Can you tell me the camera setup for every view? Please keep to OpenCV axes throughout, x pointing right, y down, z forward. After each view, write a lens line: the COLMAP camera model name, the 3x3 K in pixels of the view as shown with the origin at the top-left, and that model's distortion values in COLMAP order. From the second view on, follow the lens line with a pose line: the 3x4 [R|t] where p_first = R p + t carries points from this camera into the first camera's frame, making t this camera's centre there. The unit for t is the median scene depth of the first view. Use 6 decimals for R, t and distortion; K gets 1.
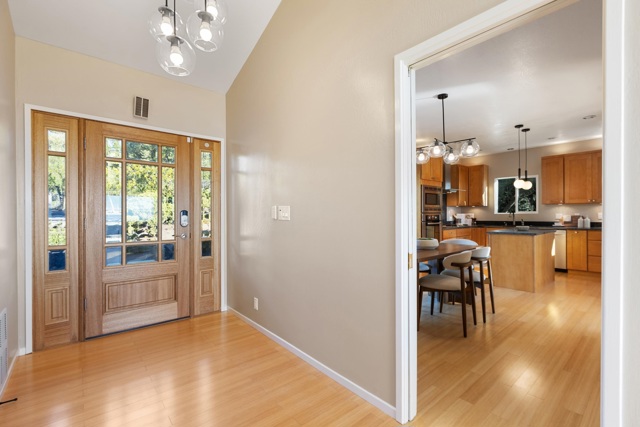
lens RADIAL K [[282.8, 0, 320.0], [0, 282.8, 214.7], [0, 0, 1]] dist [-0.001528, -0.001703]
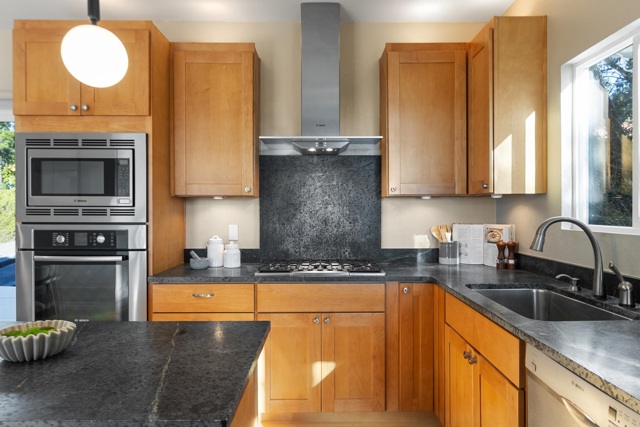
lens RADIAL K [[423.0, 0, 321.3], [0, 423.0, 215.1], [0, 0, 1]] dist [0.001021, 0.000221]
pose [[0.765224, -0.001067, -0.643763, 0.877241], [-0.004642, 0.999963, -0.007175, -0.012727], [0.643747, 0.008479, 0.765191, 0.815930]]
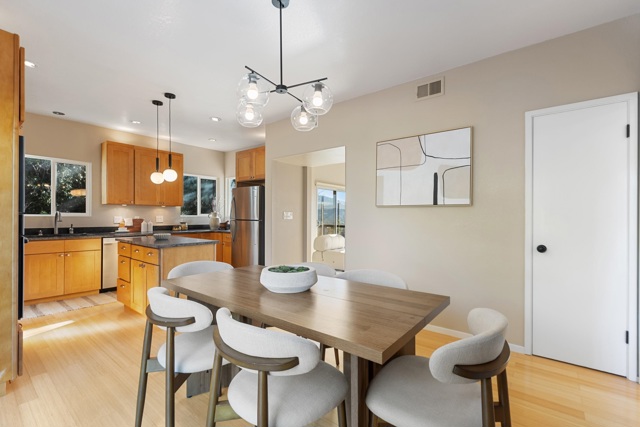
lens RADIAL K [[282.8, 0, 324.5], [0, 282.8, 216.8], [0, 0, 1]] dist [-0.001528, -0.001703]
pose [[-0.203433, 0.003978, 0.979081, -0.071261], [0.000479, 0.999992, -0.003964, 0.000384], [-0.979089, -0.000337, -0.203433, 0.648081]]
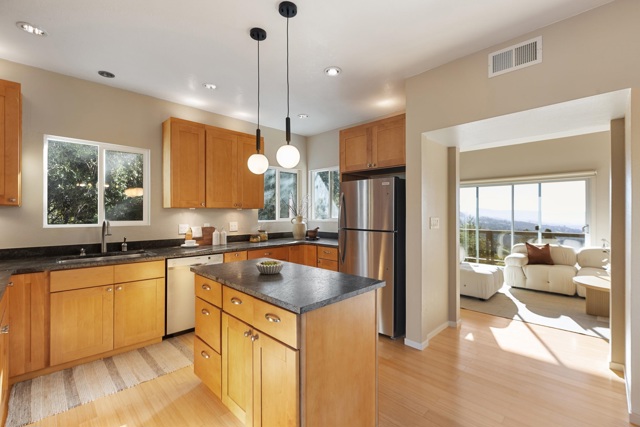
lens RADIAL K [[282.8, 0, 324.7], [0, 282.8, 214.0], [0, 0, 1]] dist [-0.001528, -0.001703]
pose [[-0.082588, 0.006469, 0.996563, 0.266681], [0.004622, 0.999971, -0.006108, -0.022679], [-0.996573, 0.004101, -0.082615, 0.838326]]
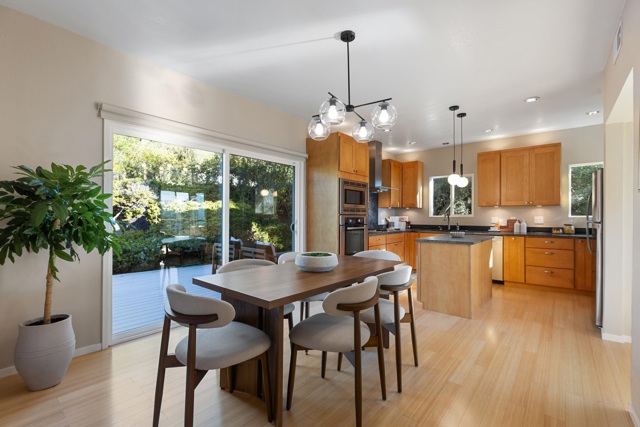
lens RADIAL K [[282.8, 0, 320.9], [0, 282.8, 214.1], [0, 0, 1]] dist [-0.001528, -0.001703]
pose [[0.985789, 0.011156, 0.167615, 0.170422], [-0.009425, 0.999894, -0.011118, 0.001688], [-0.167721, 0.009380, 0.985790, 0.233483]]
